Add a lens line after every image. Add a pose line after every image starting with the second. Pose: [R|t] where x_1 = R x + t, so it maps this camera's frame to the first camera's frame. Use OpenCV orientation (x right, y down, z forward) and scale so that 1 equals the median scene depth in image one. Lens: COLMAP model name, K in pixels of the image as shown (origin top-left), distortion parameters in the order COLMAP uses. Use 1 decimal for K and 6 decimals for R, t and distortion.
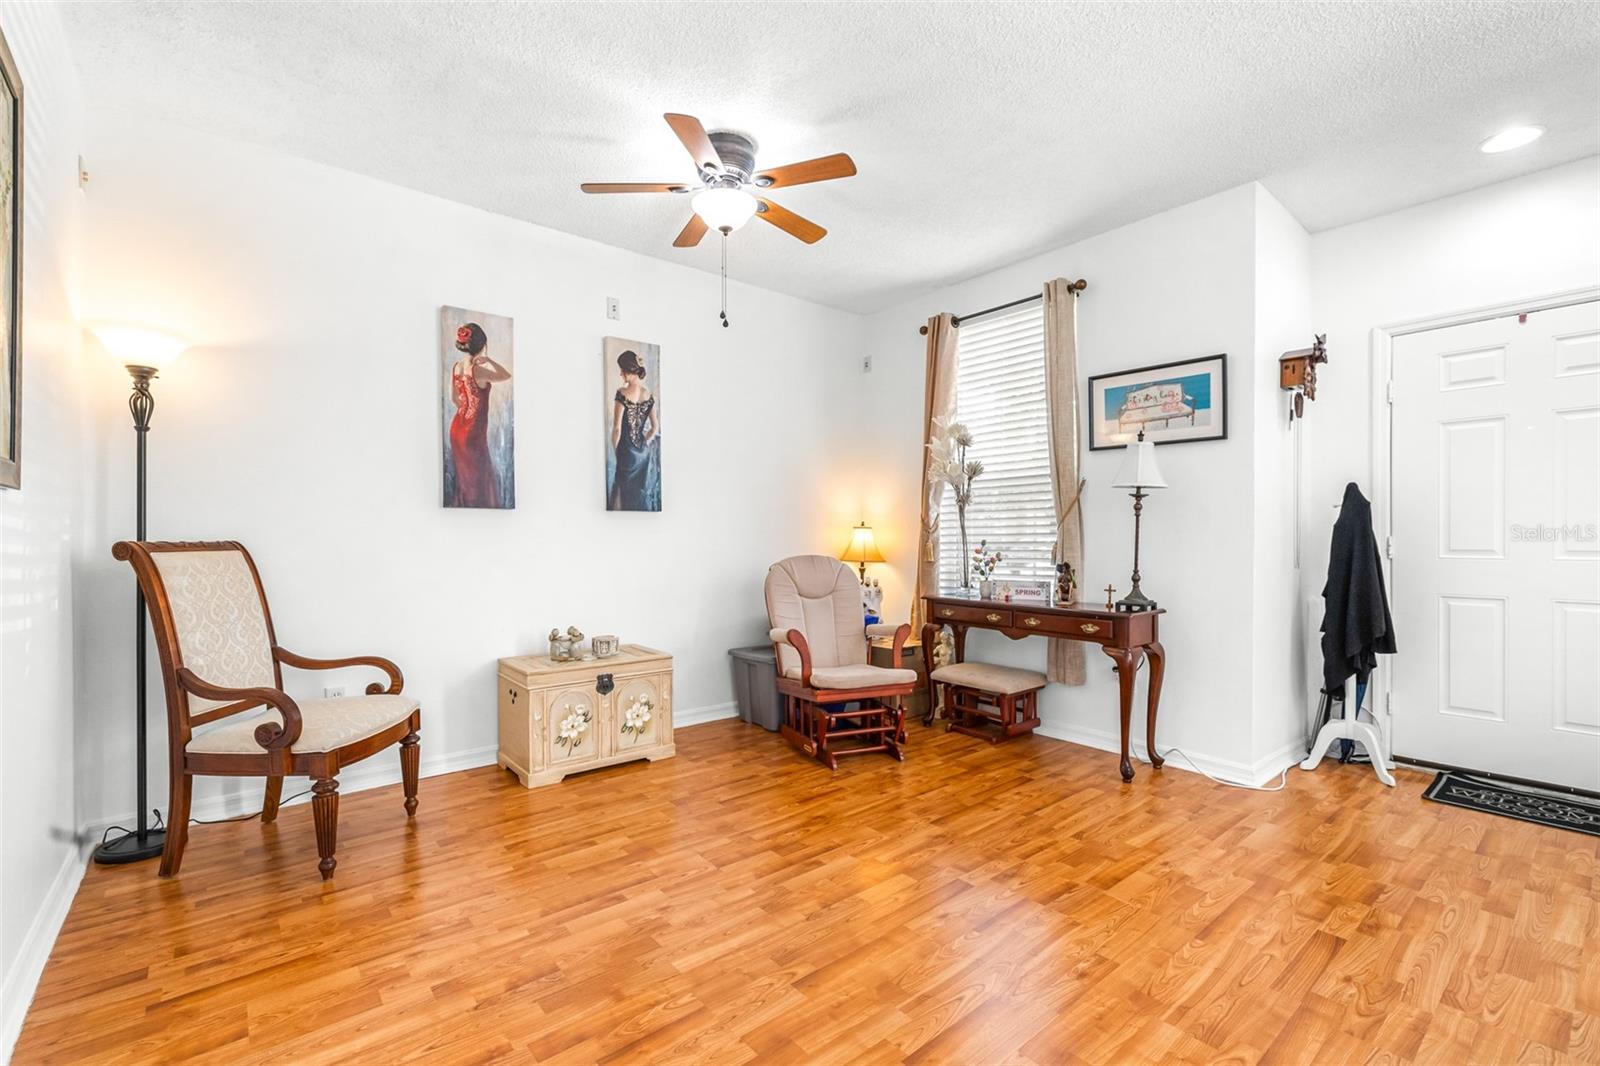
lens RADIAL K [[690.3, 0, 807.0], [0, 690.3, 541.0], [0, 0, 1]] dist [-0.001544, -0.000241]
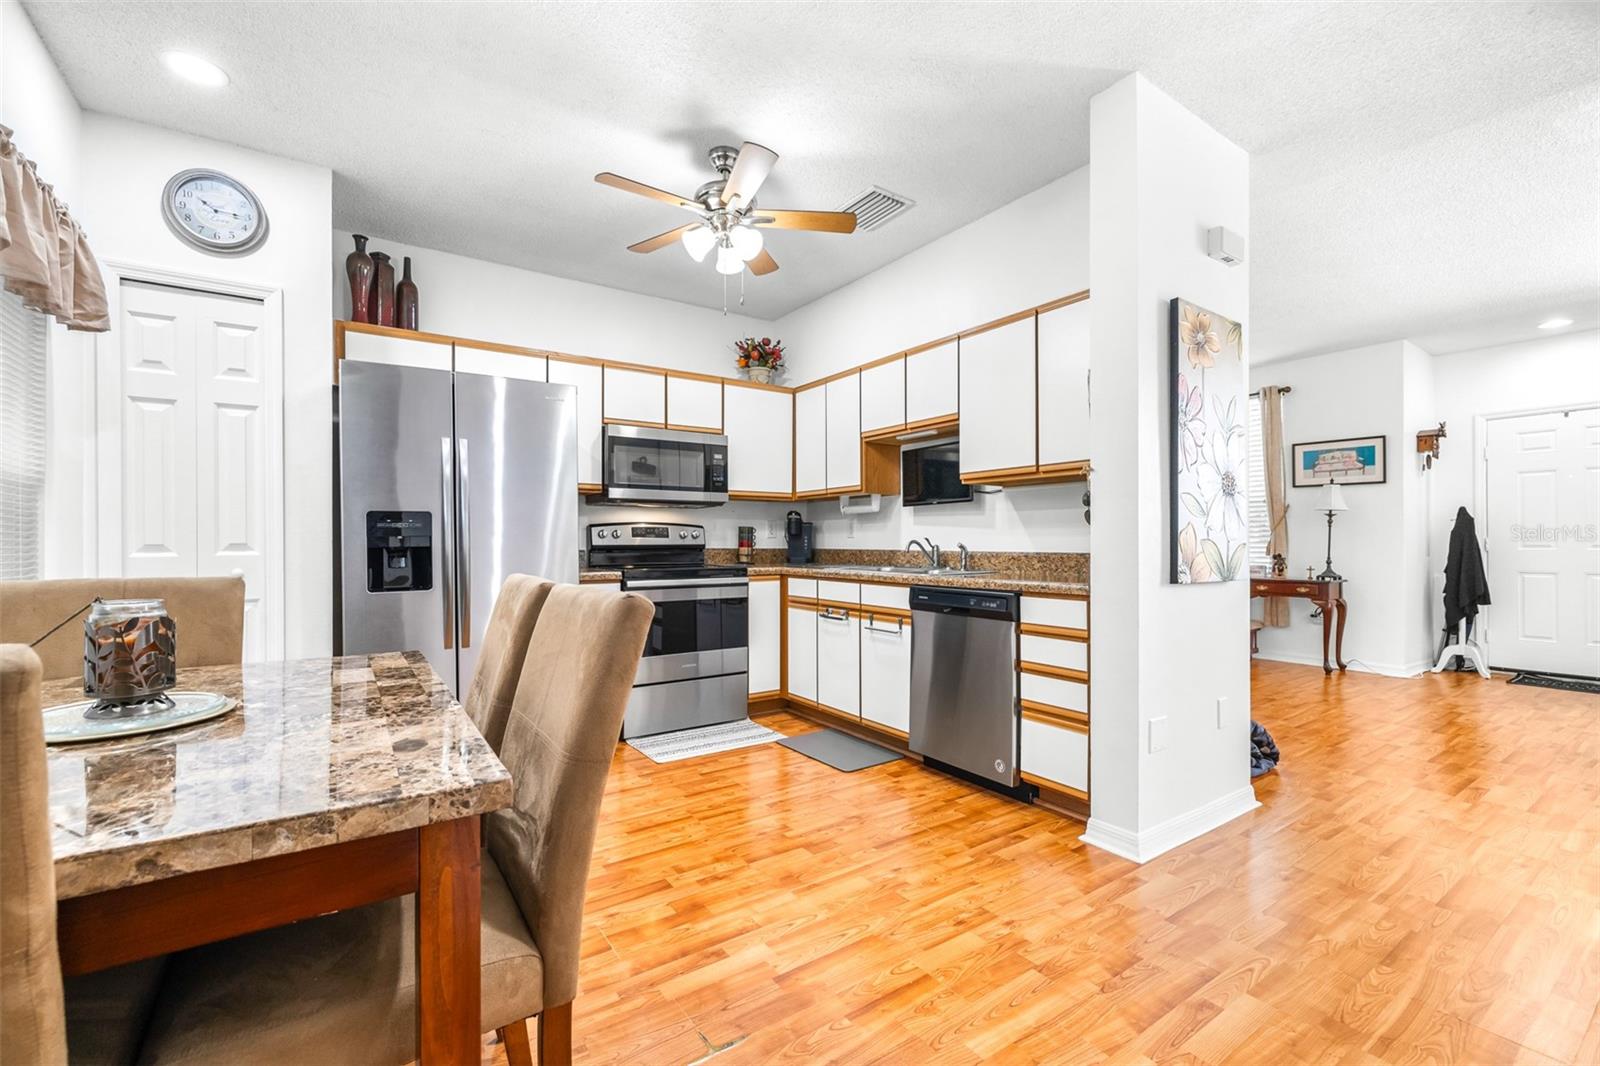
lens RADIAL K [[690.3, 0, 796.0], [0, 690.3, 541.0], [0, 0, 1]] dist [-0.001544, -0.000241]
pose [[0.995855, -0.006599, -0.090712, -0.714713], [0.006510, 0.999978, -0.001271, -0.006831], [0.090719, 0.000675, 0.995876, -0.869058]]
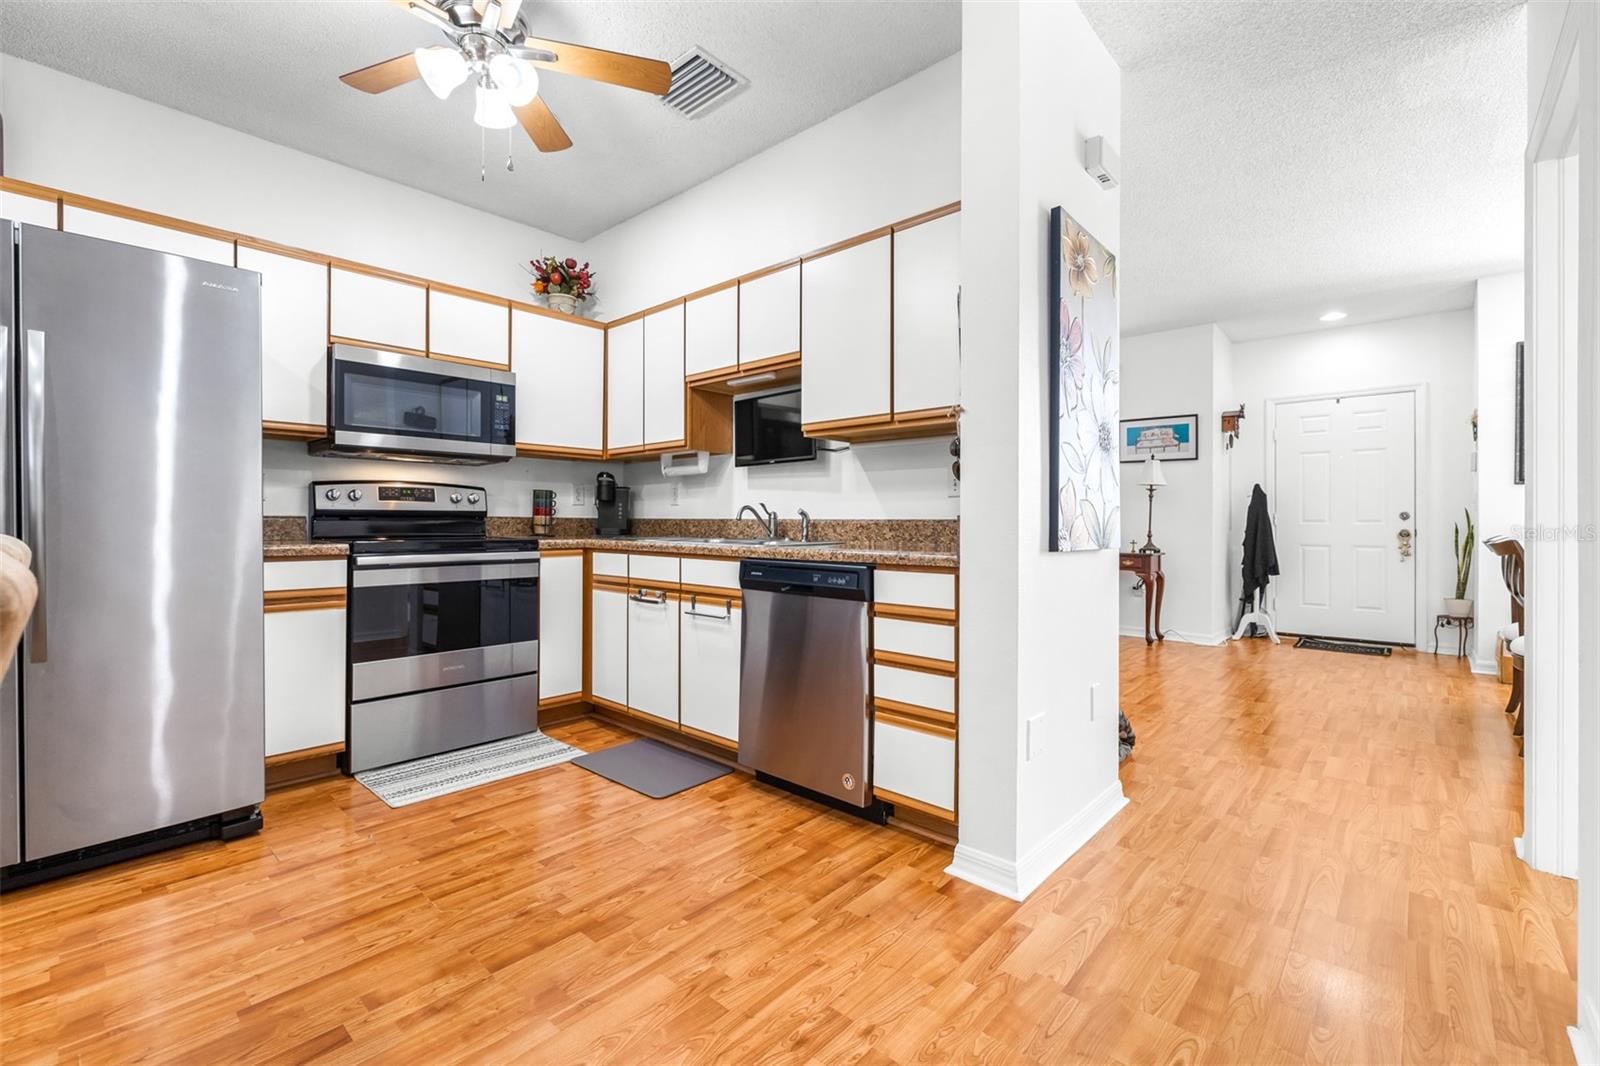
lens RADIAL K [[690.3, 0, 804.9], [0, 690.3, 523.3], [0, 0, 1]] dist [-0.001544, -0.000241]
pose [[0.988499, -0.001078, 0.151225, -0.685821], [0.000682, 0.999996, 0.002667, 0.015877], [-0.151227, -0.002533, 0.988496, -0.642926]]
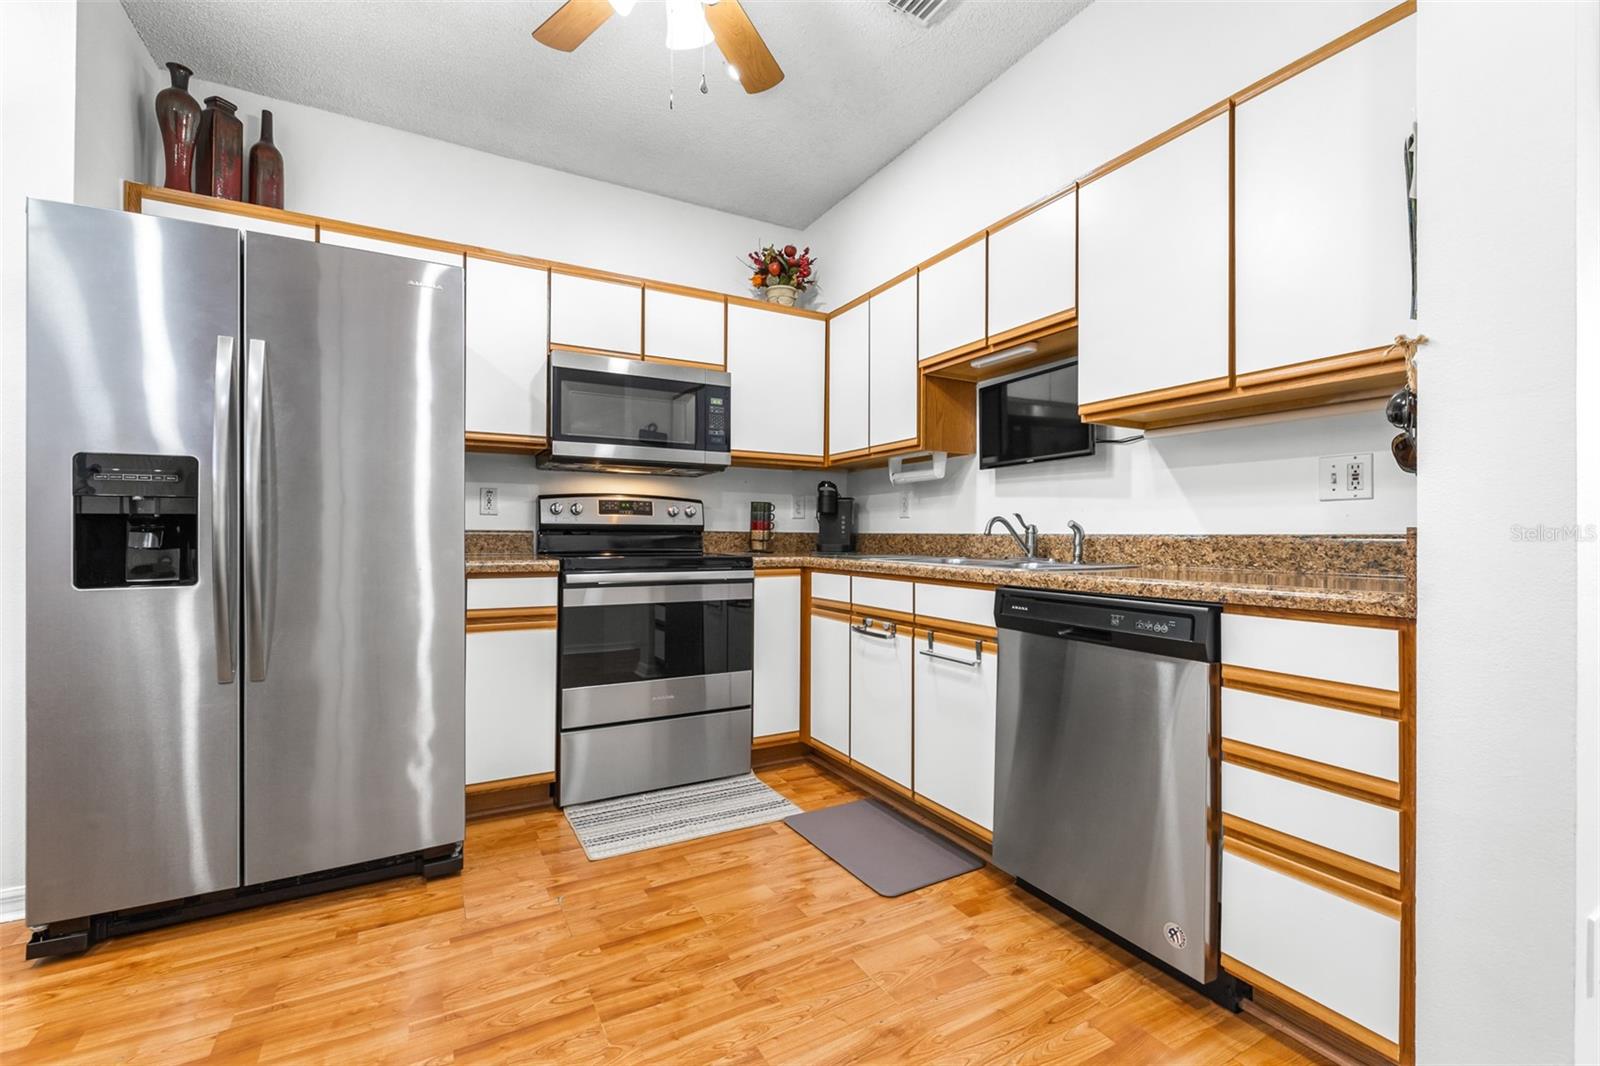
lens RADIAL K [[690.3, 0, 800.7], [0, 690.3, 527.1], [0, 0, 1]] dist [-0.001544, -0.000241]
pose [[0.984352, -0.001333, -0.176209, -0.700990], [-0.001083, 0.999907, -0.013616, 0.015695], [0.176211, 0.013594, 0.984259, -0.437135]]
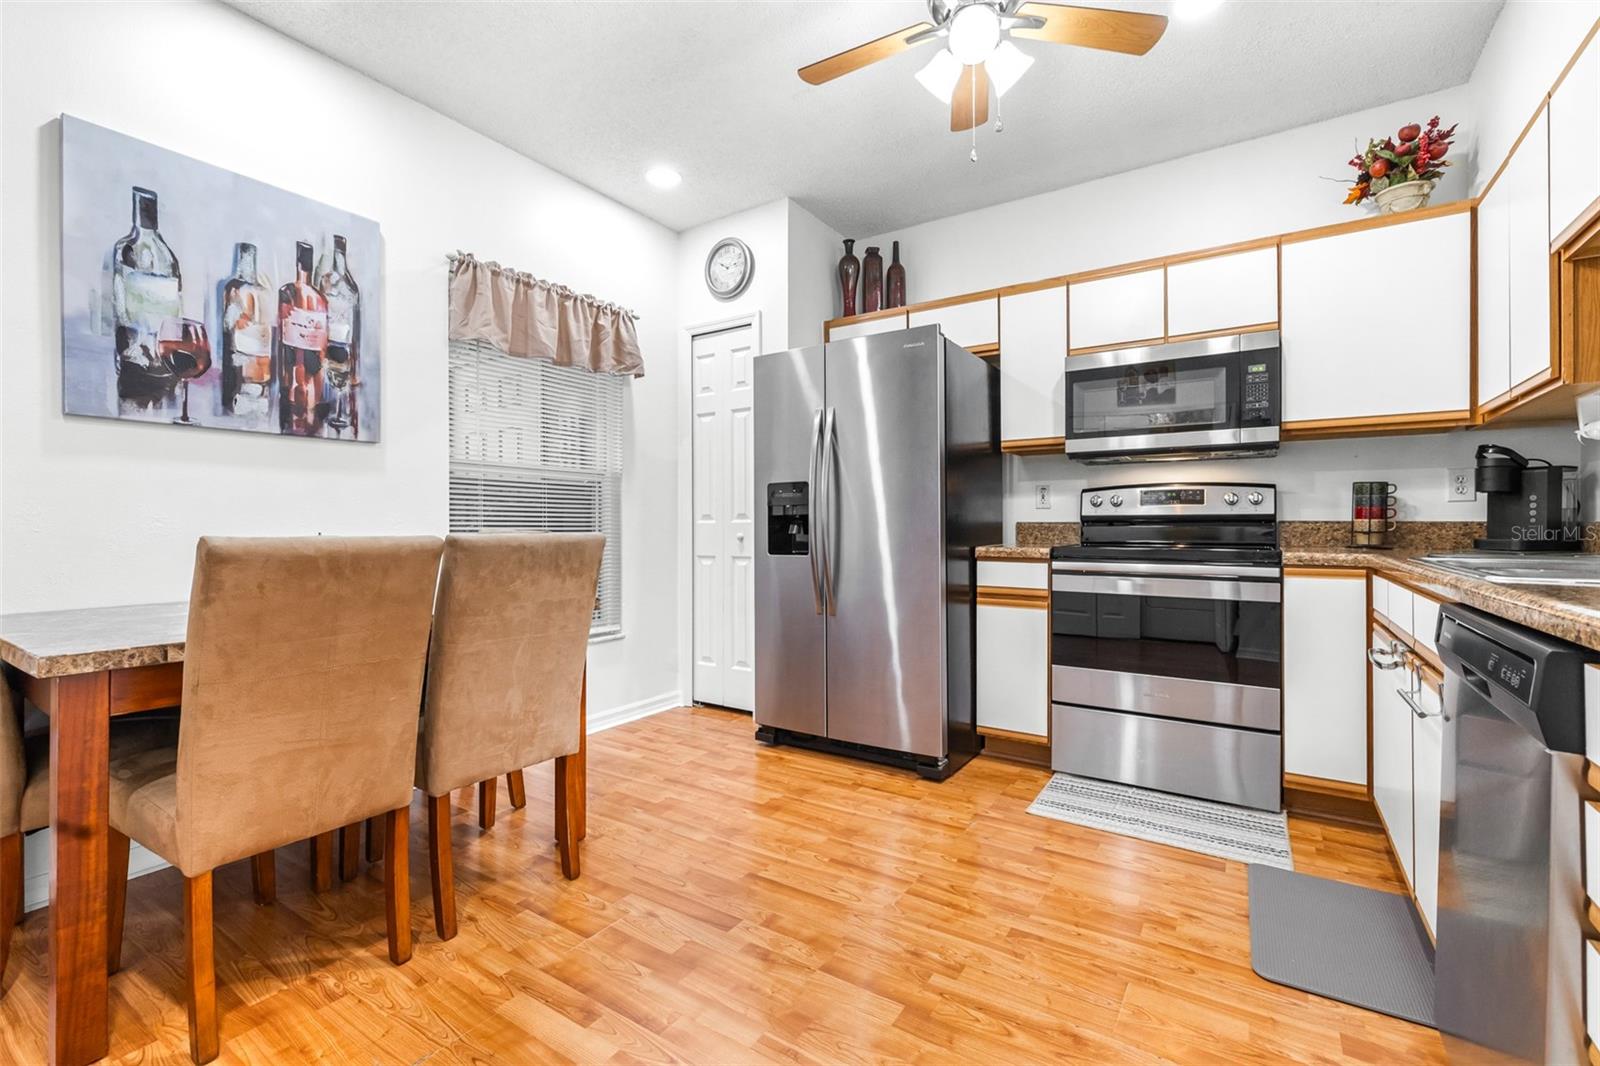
lens RADIAL K [[690.3, 0, 792.9], [0, 690.3, 527.2], [0, 0, 1]] dist [-0.001544, -0.000241]
pose [[0.289249, -0.003703, -0.957247, -0.337398], [-0.001071, 0.999991, -0.004192, 0.020196], [0.957253, 0.002238, 0.289242, -0.264585]]
